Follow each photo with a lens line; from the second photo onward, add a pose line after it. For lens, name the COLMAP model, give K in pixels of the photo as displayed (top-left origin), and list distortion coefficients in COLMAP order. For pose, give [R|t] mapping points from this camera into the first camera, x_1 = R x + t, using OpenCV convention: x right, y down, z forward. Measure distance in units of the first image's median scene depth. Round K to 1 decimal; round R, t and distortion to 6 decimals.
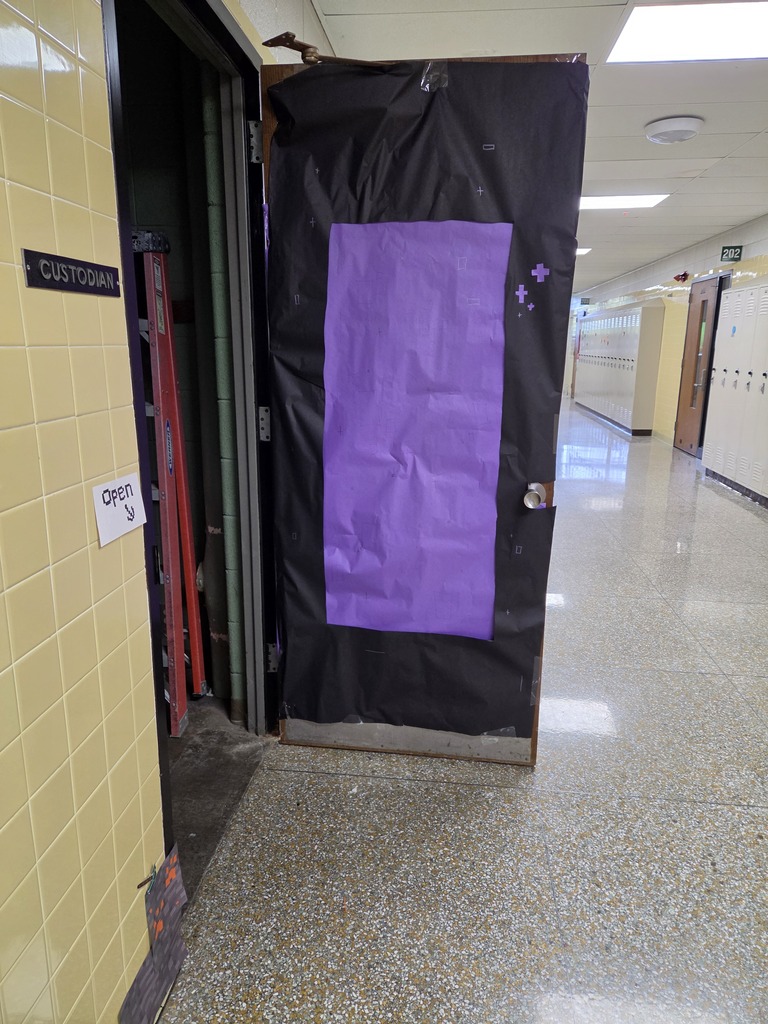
lens RADIAL K [[697.1, 0, 383.7], [0, 697.1, 514.1], [0, 0, 1]] dist [0.013324, -0.000725]
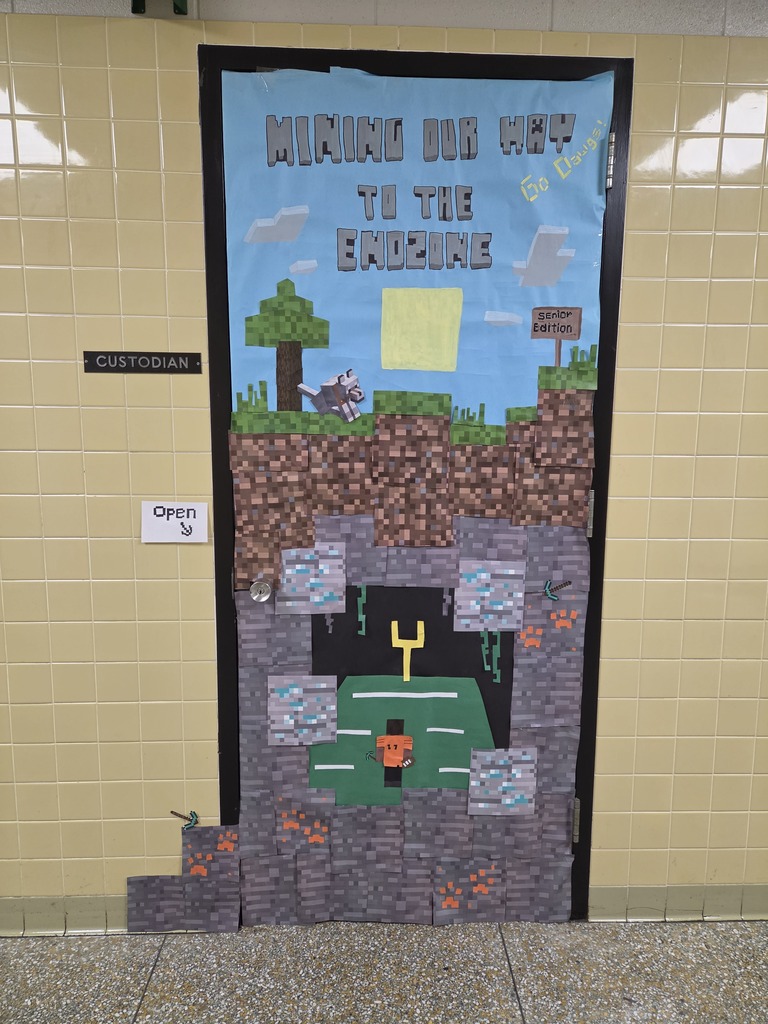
lens RADIAL K [[697.1, 0, 386.1], [0, 697.1, 507.1], [0, 0, 1]] dist [0.013324, -0.000725]
pose [[0.129596, 0.136553, -0.982119, 1.038991], [-0.252023, 0.962482, 0.100567, -0.286584], [0.959004, 0.234483, 0.159148, 1.188039]]
